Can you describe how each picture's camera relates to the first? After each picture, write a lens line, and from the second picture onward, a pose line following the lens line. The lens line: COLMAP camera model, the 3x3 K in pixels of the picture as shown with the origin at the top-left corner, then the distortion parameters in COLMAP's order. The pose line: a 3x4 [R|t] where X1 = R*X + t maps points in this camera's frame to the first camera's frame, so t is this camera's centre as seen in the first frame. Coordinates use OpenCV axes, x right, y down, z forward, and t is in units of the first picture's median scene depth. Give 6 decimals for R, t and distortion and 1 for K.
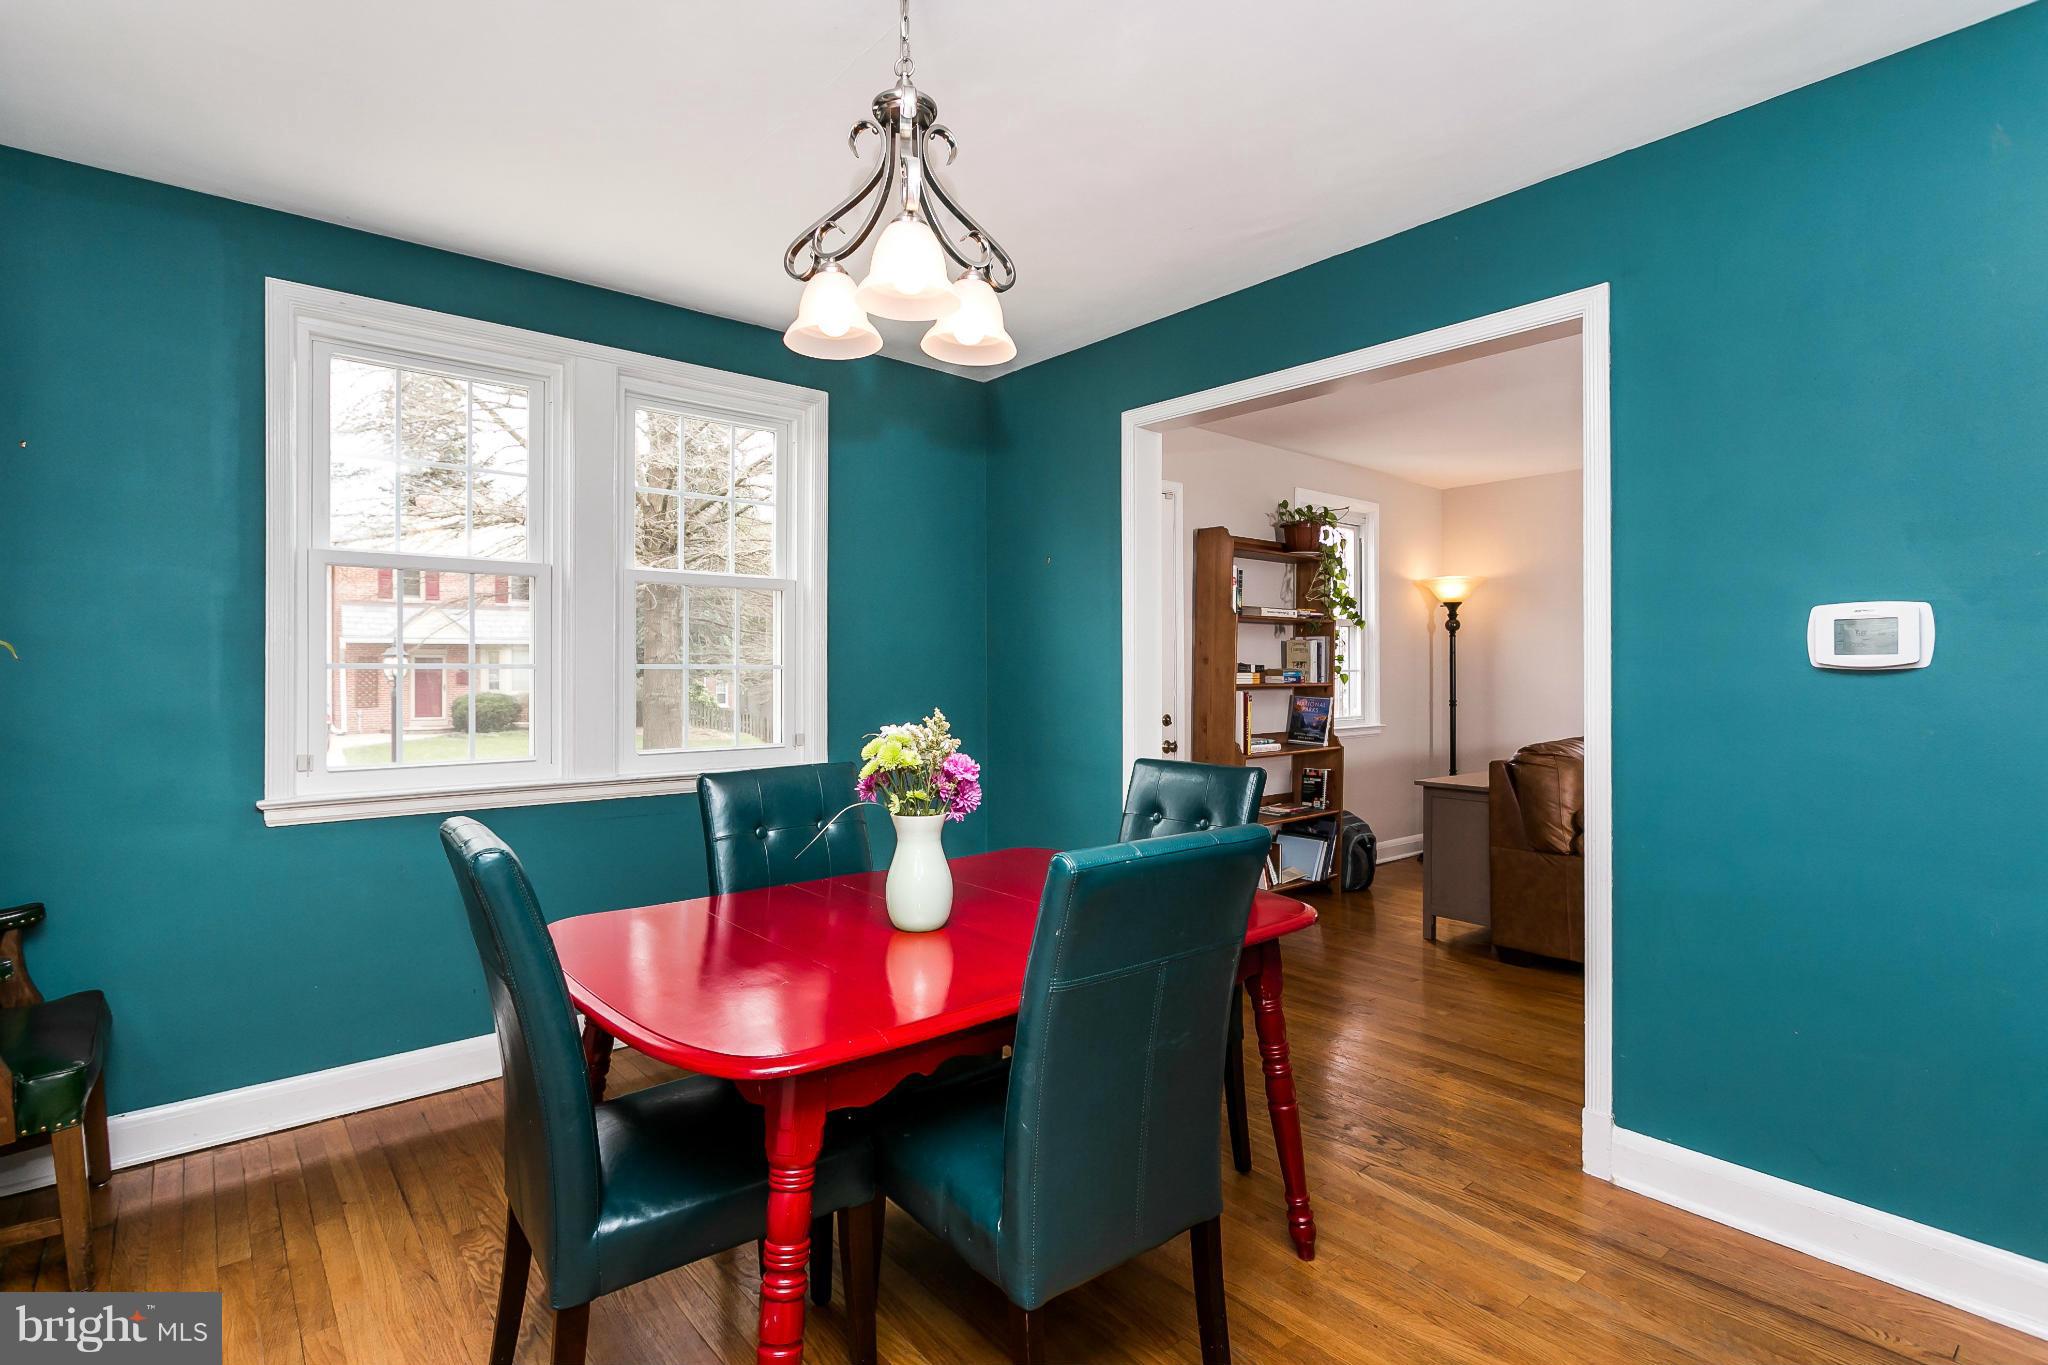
lens RADIAL K [[987.0, 0, 1022.7], [0, 987.0, 674.9], [0, 0, 1]] dist [0.002622, 0.000478]
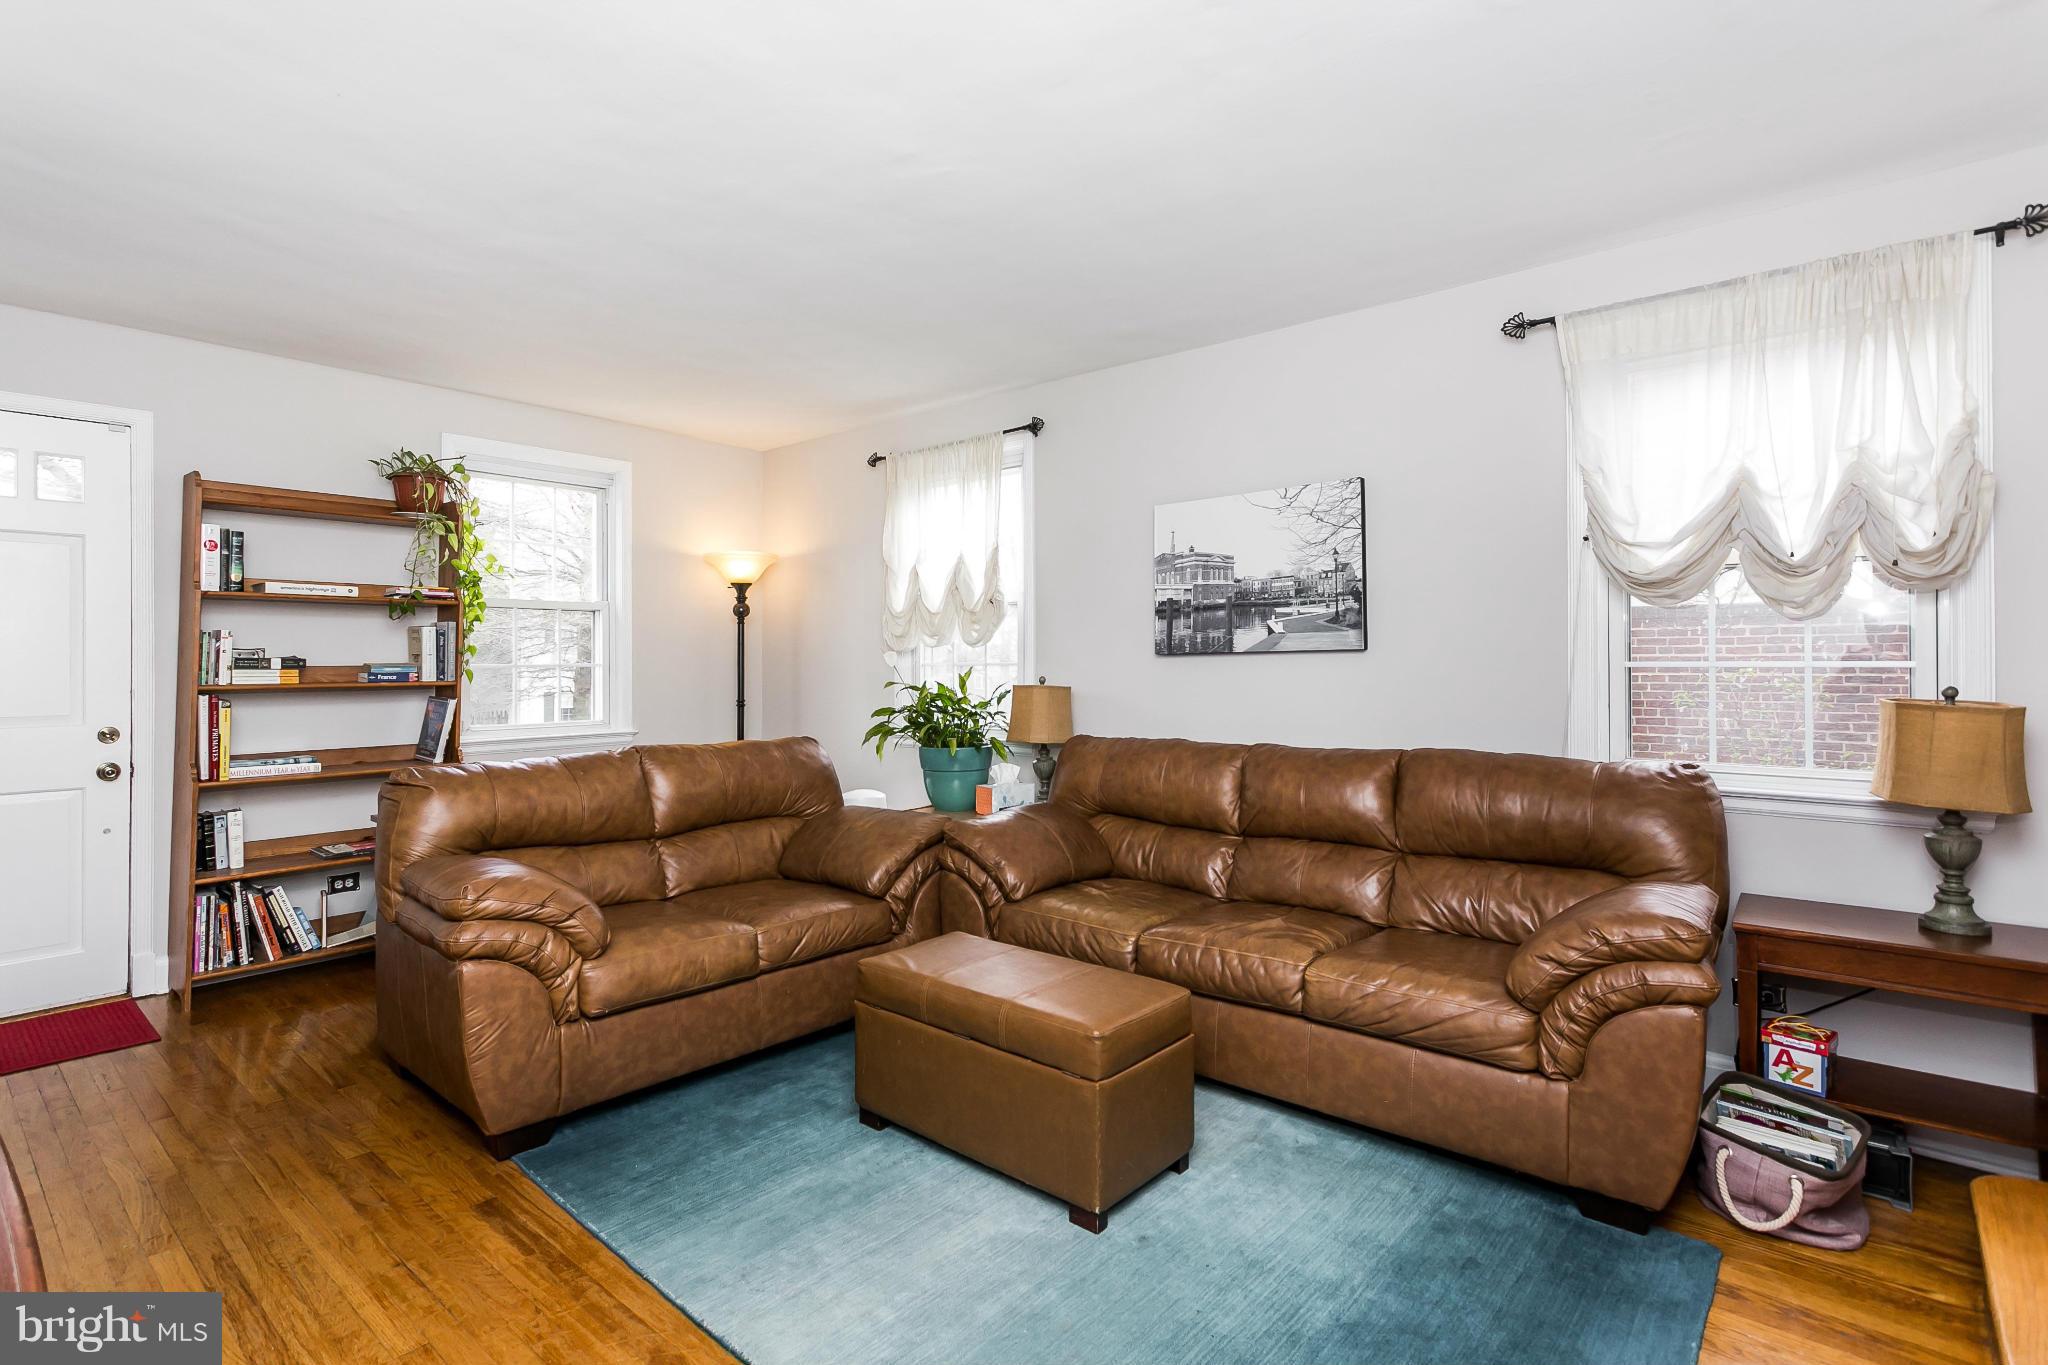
lens RADIAL K [[987.0, 0, 1016.7], [0, 987.0, 644.1], [0, 0, 1]] dist [0.002622, 0.000478]
pose [[0.986167, 0.008020, 0.165562, 0.572847], [-0.005734, 0.999882, -0.014283, -0.011966], [-0.165657, 0.013136, 0.986096, 0.144309]]
